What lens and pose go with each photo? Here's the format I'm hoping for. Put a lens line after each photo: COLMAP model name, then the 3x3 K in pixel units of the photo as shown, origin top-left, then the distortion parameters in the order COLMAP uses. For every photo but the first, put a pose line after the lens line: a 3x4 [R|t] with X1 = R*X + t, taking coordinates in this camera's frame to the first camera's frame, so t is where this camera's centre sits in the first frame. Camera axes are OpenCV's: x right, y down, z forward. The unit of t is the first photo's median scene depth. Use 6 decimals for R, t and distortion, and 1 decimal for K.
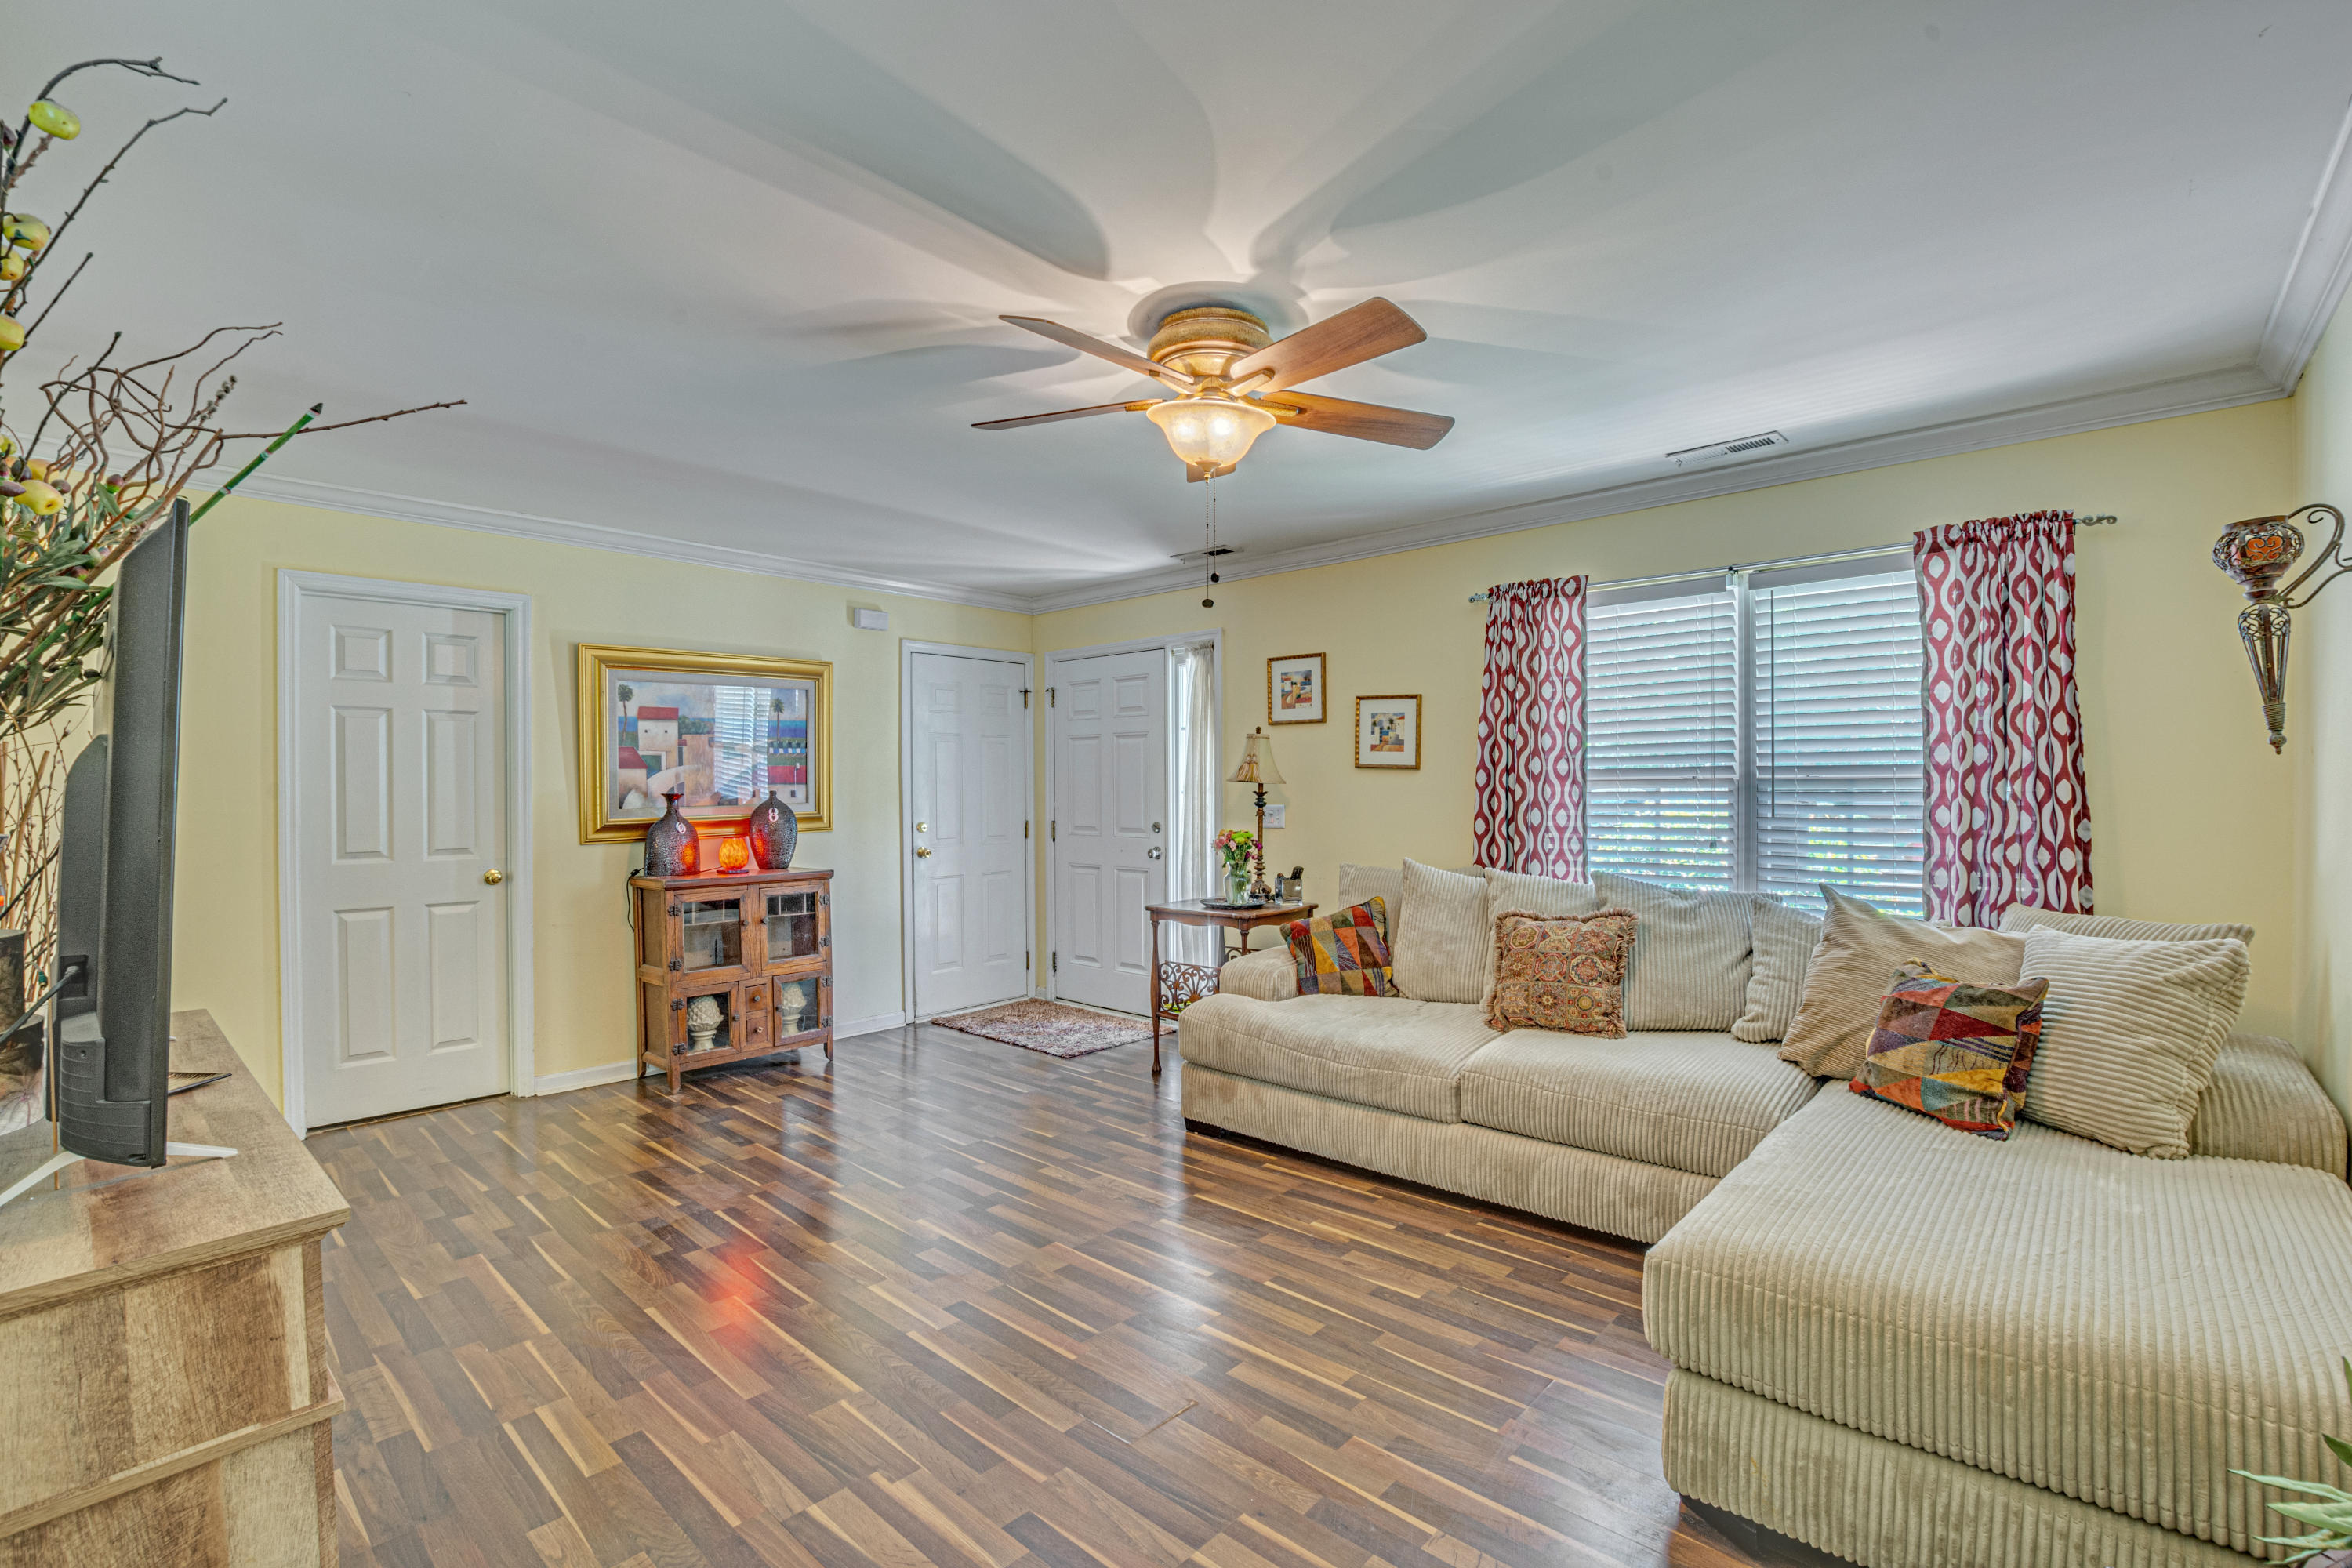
lens RADIAL K [[1037.9, 0, 1179.9], [0, 1037.9, 783.0], [0, 0, 1]] dist [-0.030441, 0.002861]
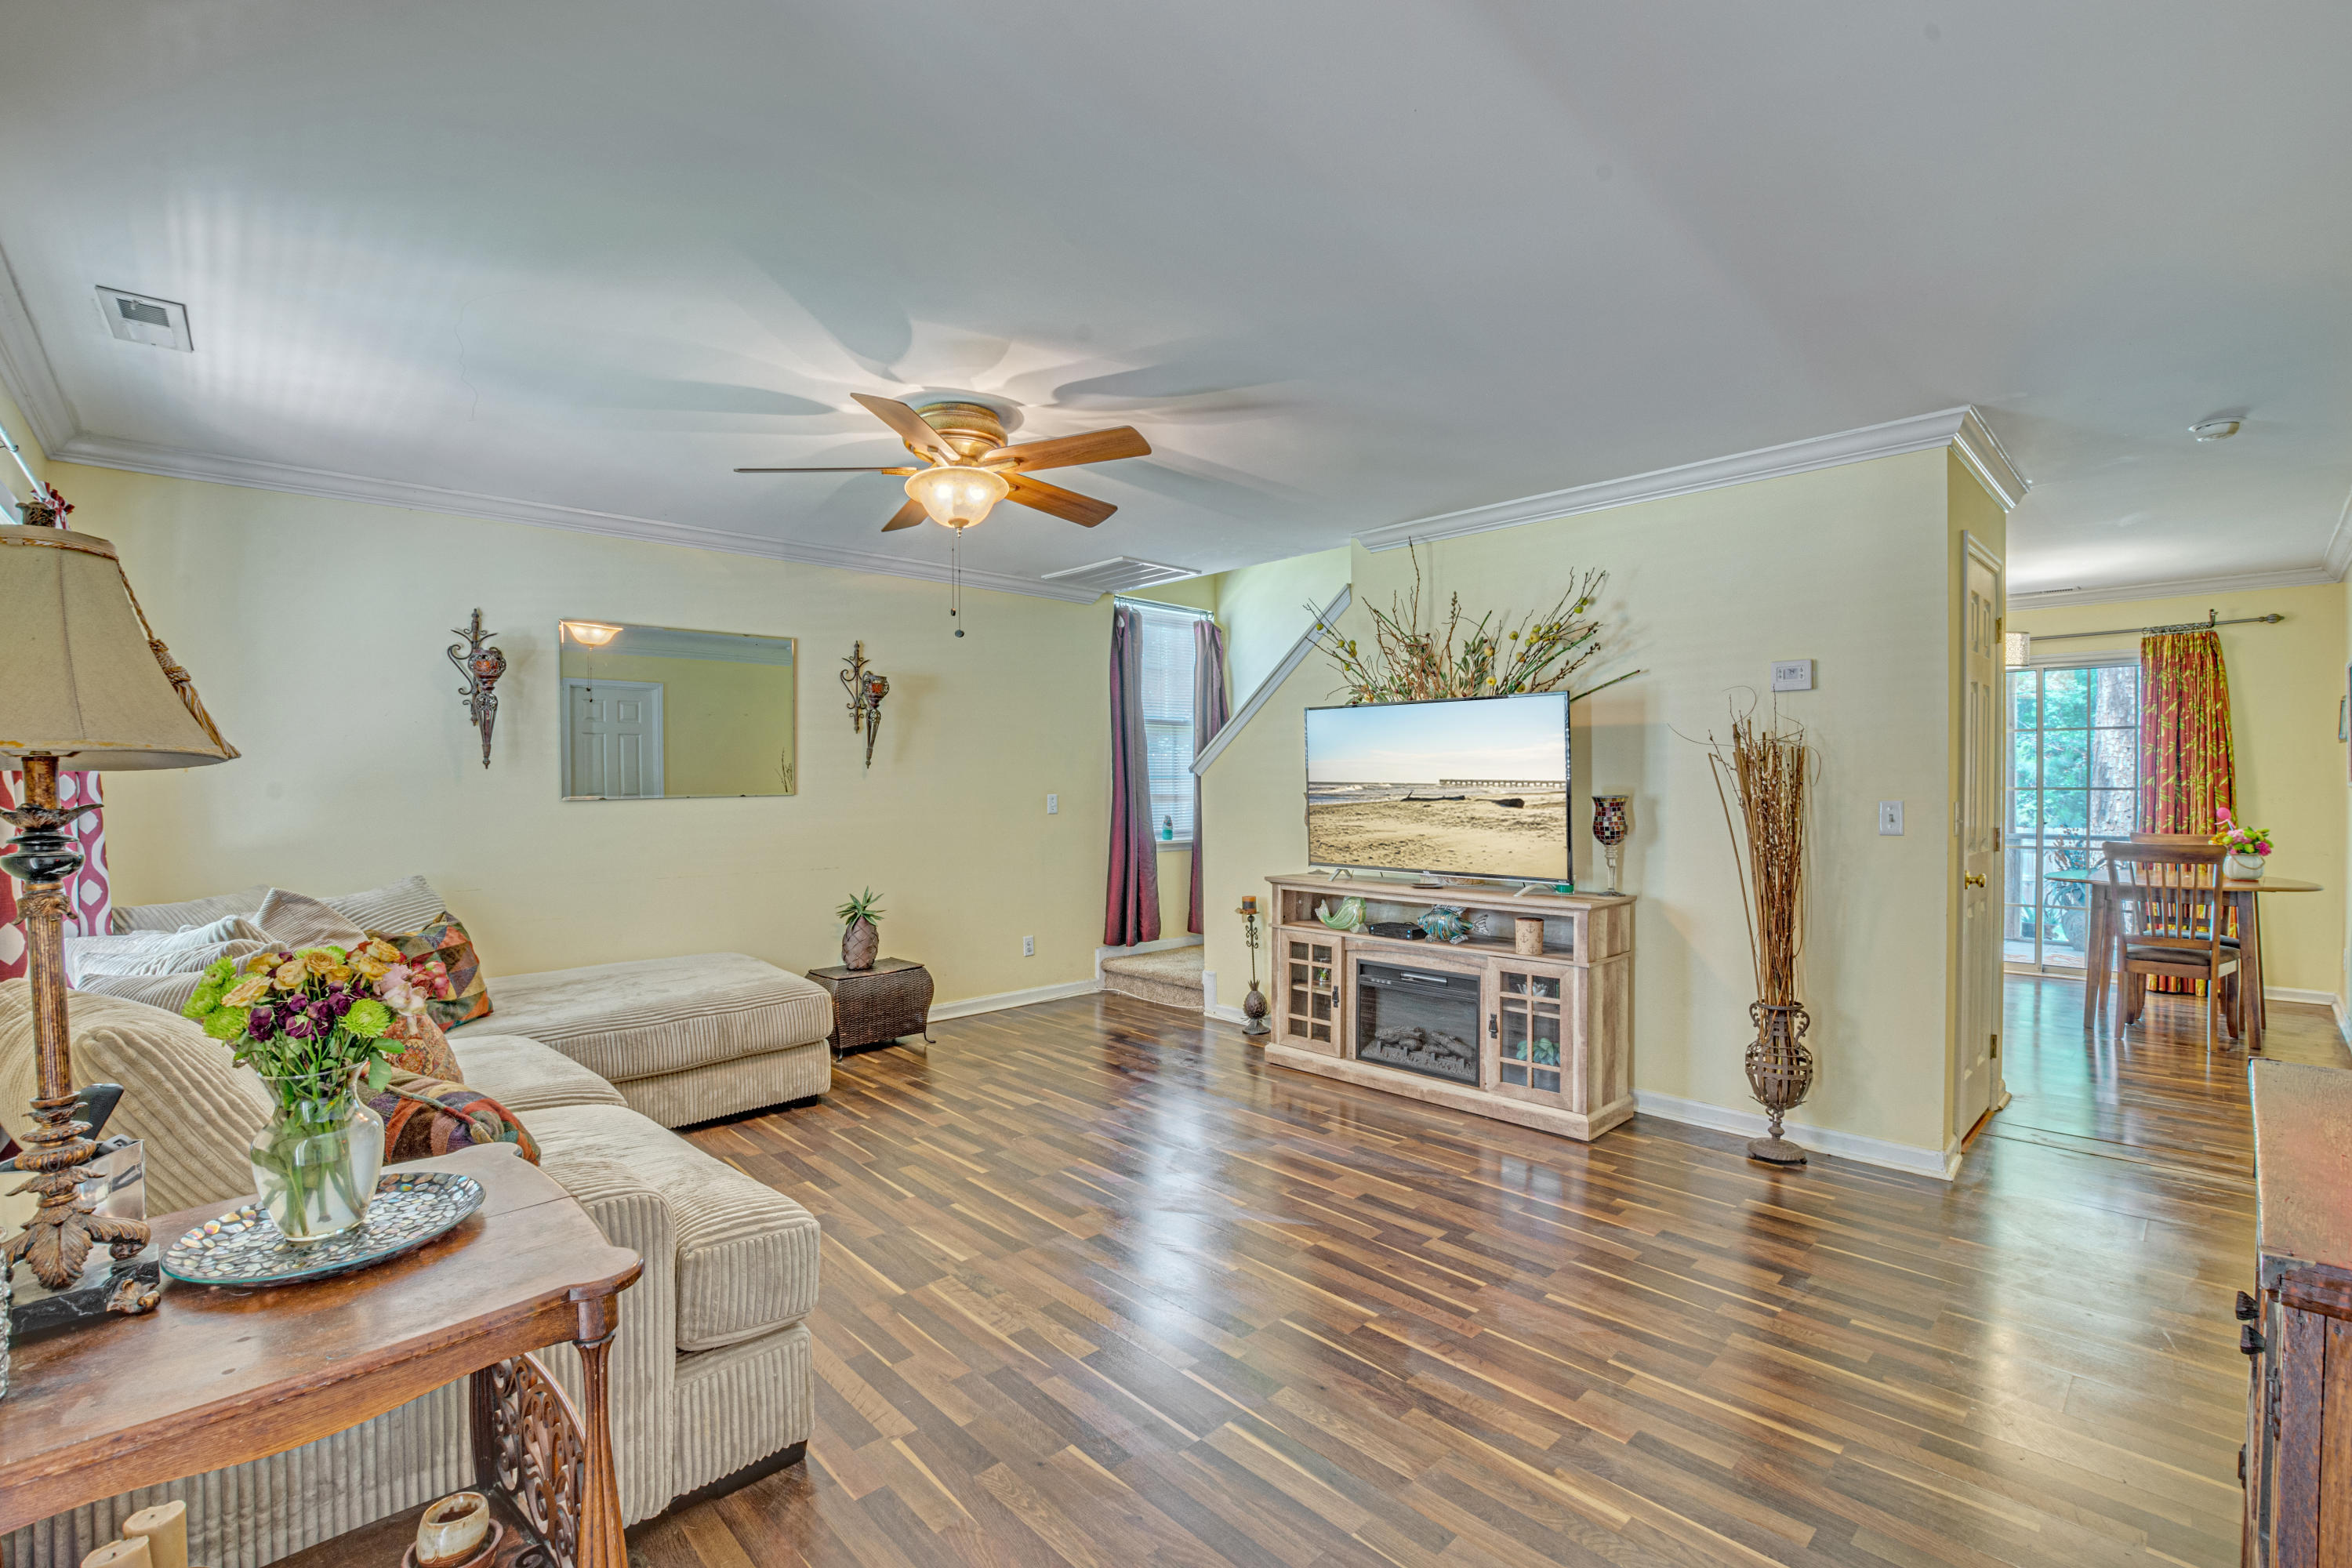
lens RADIAL K [[1037.9, 0, 1177.7], [0, 1037.9, 791.2], [0, 0, 1]] dist [-0.030441, 0.002861]
pose [[-0.997386, 0.009047, 0.071696, -0.231334], [0.009693, 0.999916, 0.008659, 0.007068], [-0.071611, 0.009331, -0.997389, 1.602711]]
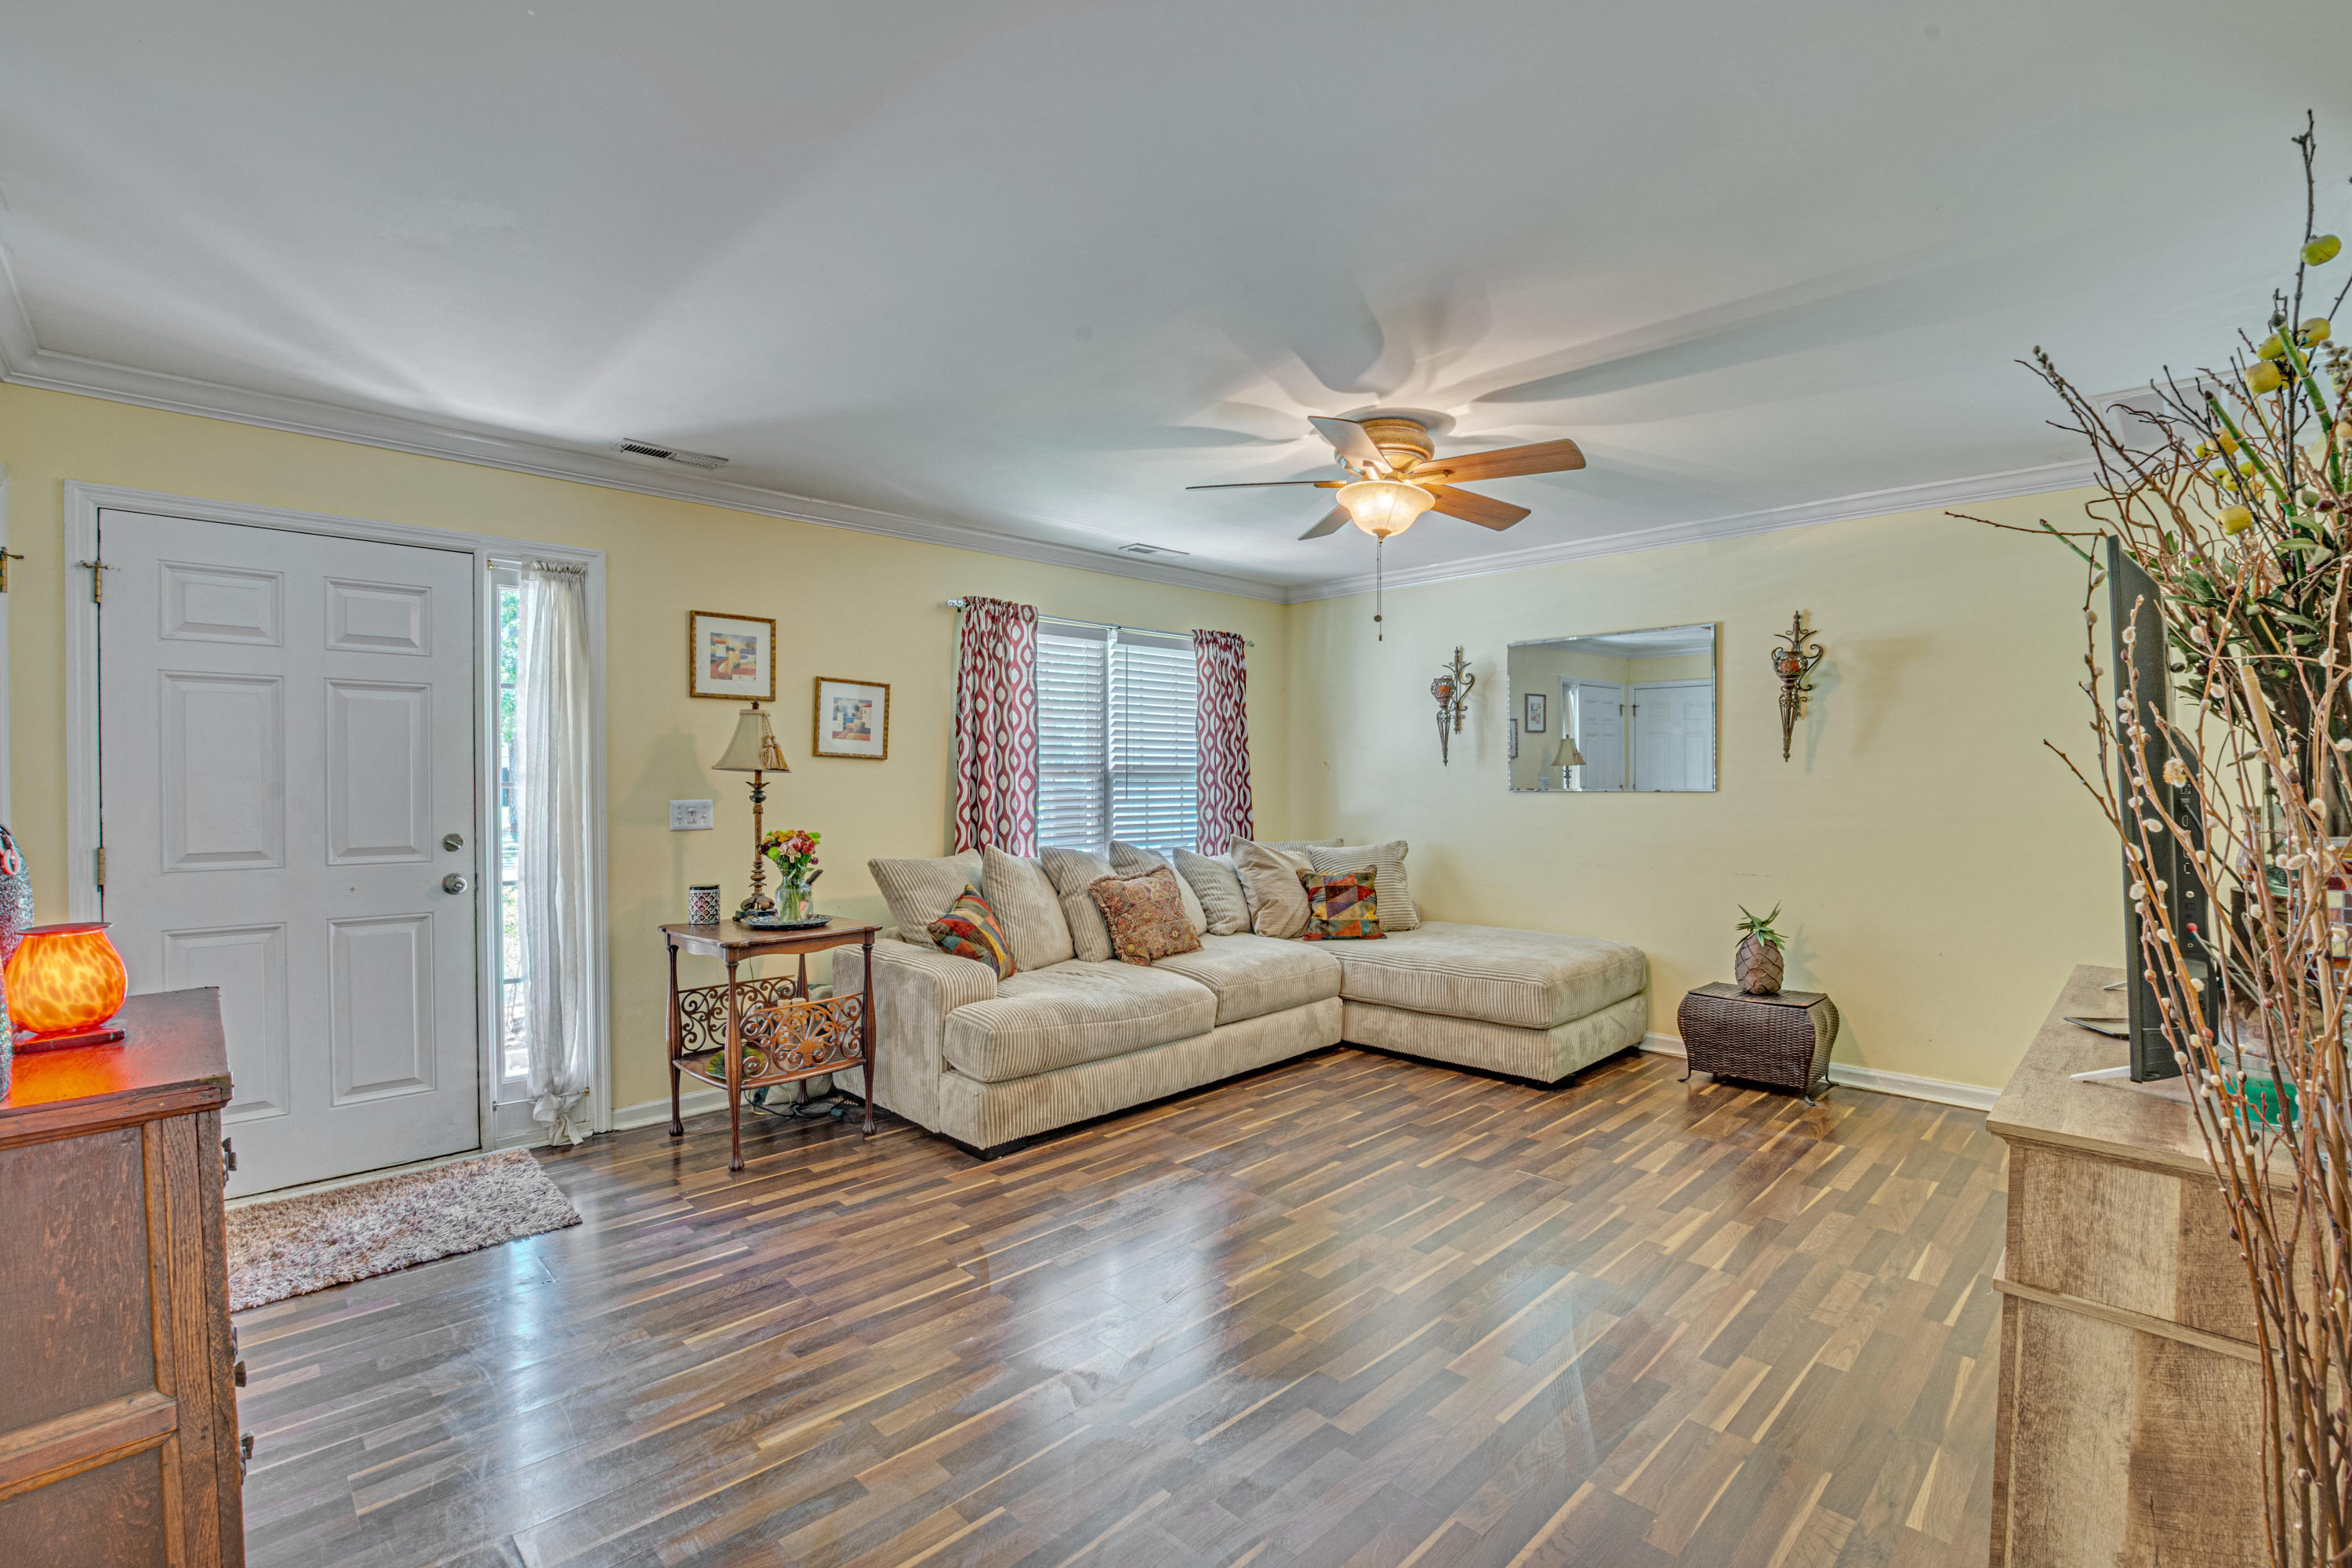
lens RADIAL K [[1037.9, 0, 1180.8], [0, 1037.9, 782.7], [0, 0, 1]] dist [-0.030441, 0.002861]
pose [[0.060415, 0.000167, 0.998173, -0.939257], [-0.002188, 0.999998, -0.000035, 0.010213], [-0.998171, -0.002182, 0.060416, 0.843604]]
